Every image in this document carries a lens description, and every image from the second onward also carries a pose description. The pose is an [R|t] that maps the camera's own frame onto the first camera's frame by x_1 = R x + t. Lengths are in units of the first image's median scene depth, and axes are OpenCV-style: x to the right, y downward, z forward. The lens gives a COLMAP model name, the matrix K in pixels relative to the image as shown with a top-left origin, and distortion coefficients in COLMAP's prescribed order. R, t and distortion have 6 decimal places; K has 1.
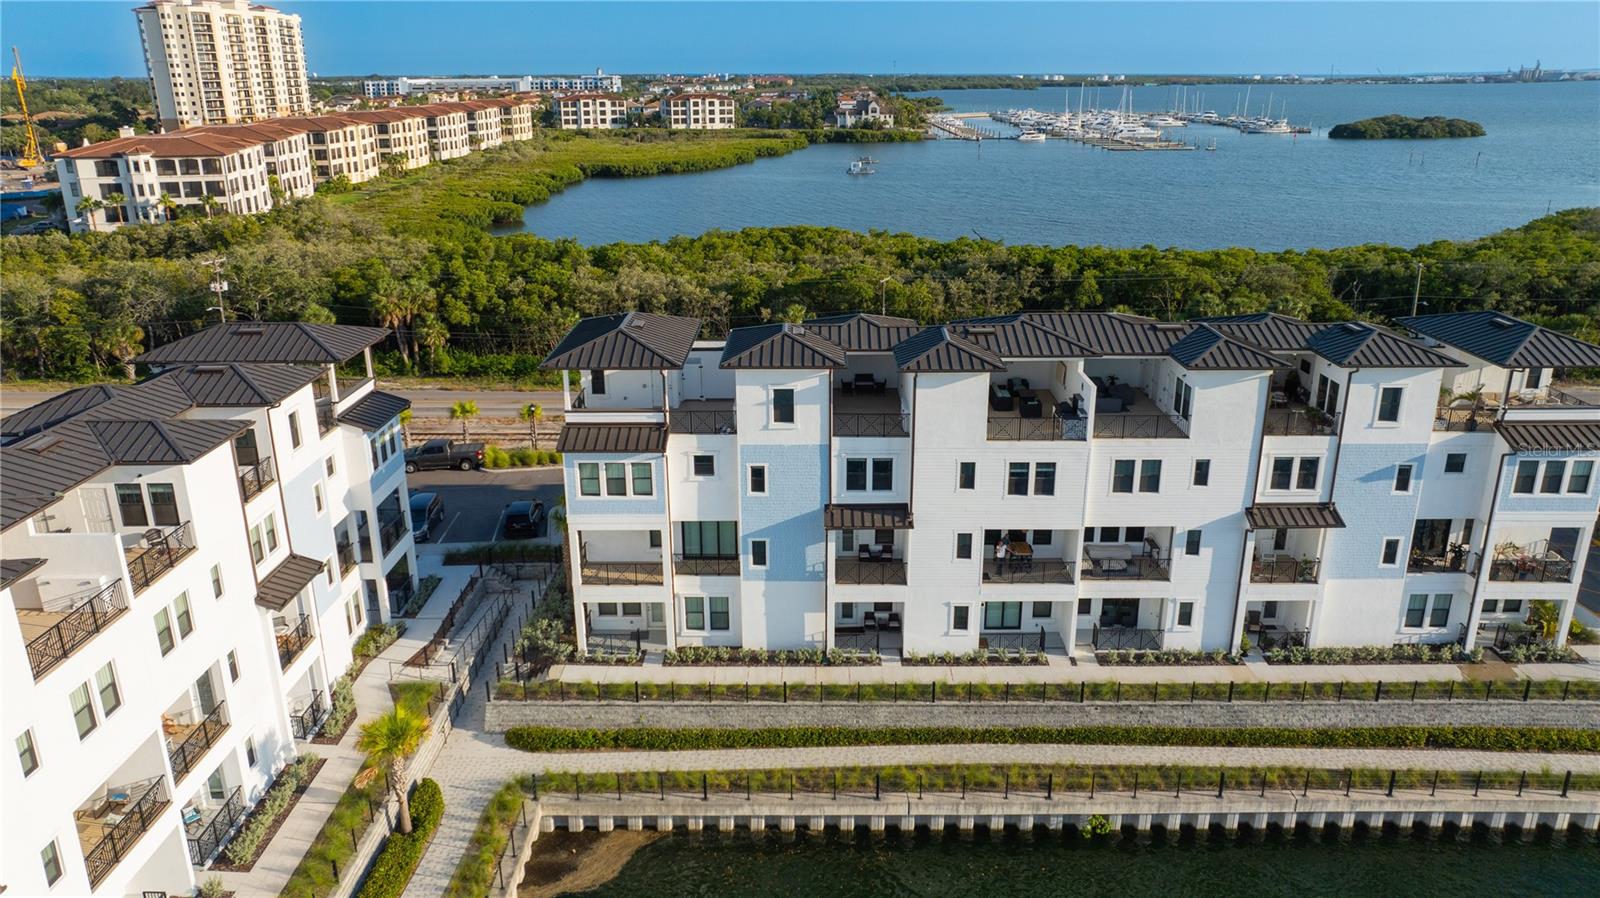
lens RADIAL K [[1127.0, 0, 804.3], [0, 1127.0, 446.8], [0, 0, 1]] dist [-0.038273, 0.037879]
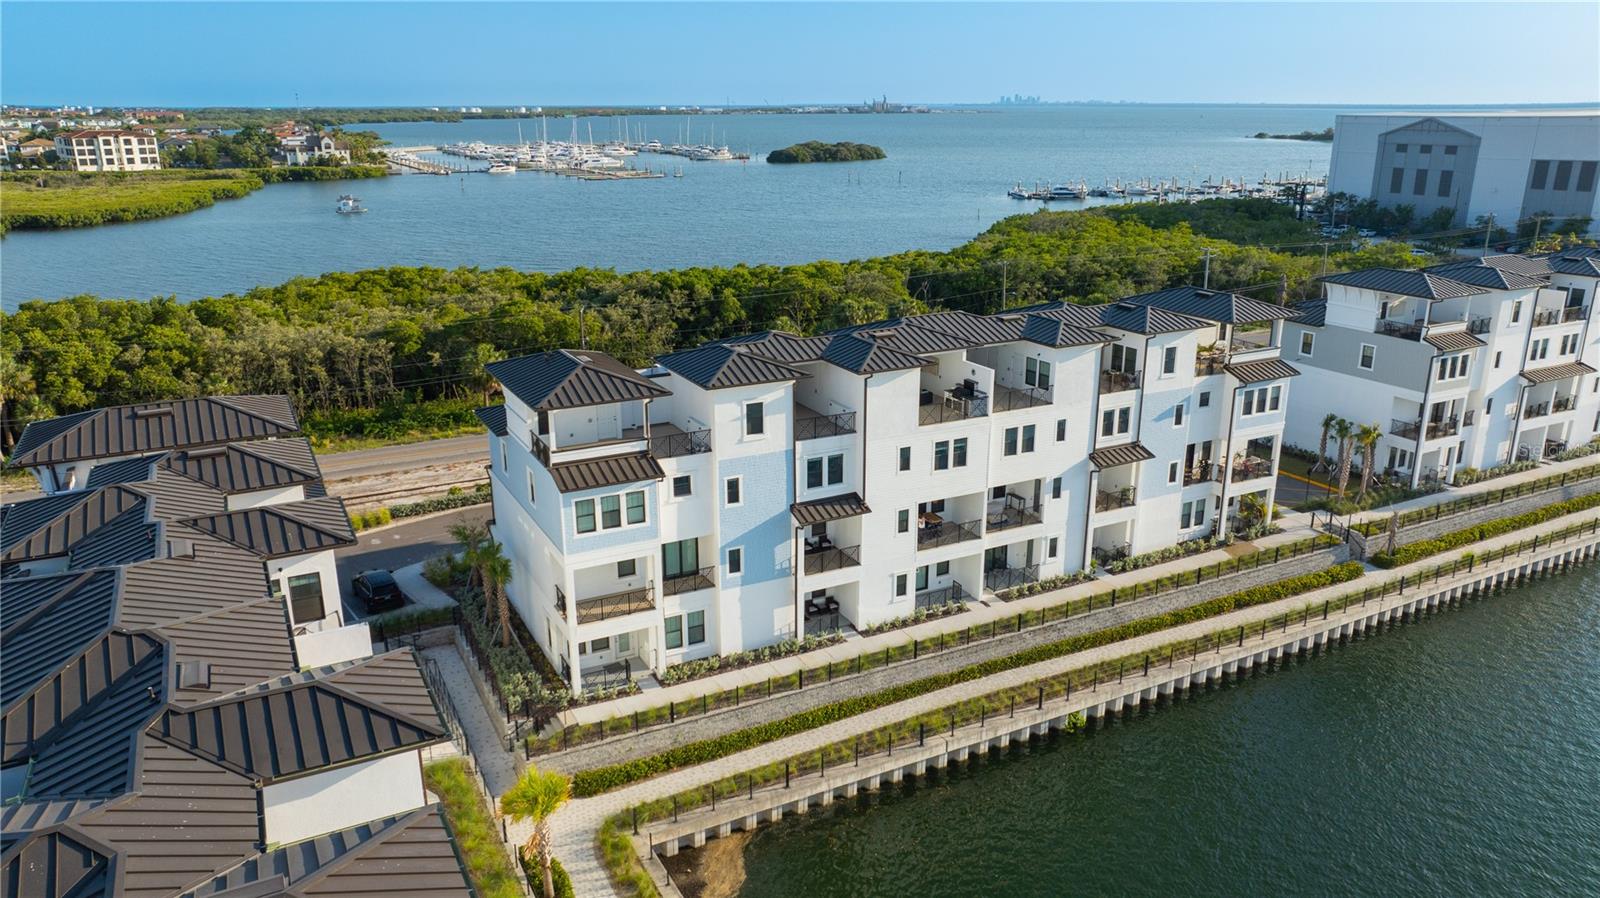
lens RADIAL K [[1127.0, 0, 805.4], [0, 1127.0, 447.1], [0, 0, 1]] dist [-0.038273, 0.037879]
pose [[0.879902, -0.135100, 0.455544, -0.447933], [0.146836, 0.989113, 0.009721, -0.012355], [-0.451898, 0.058337, 0.890160, 0.018791]]
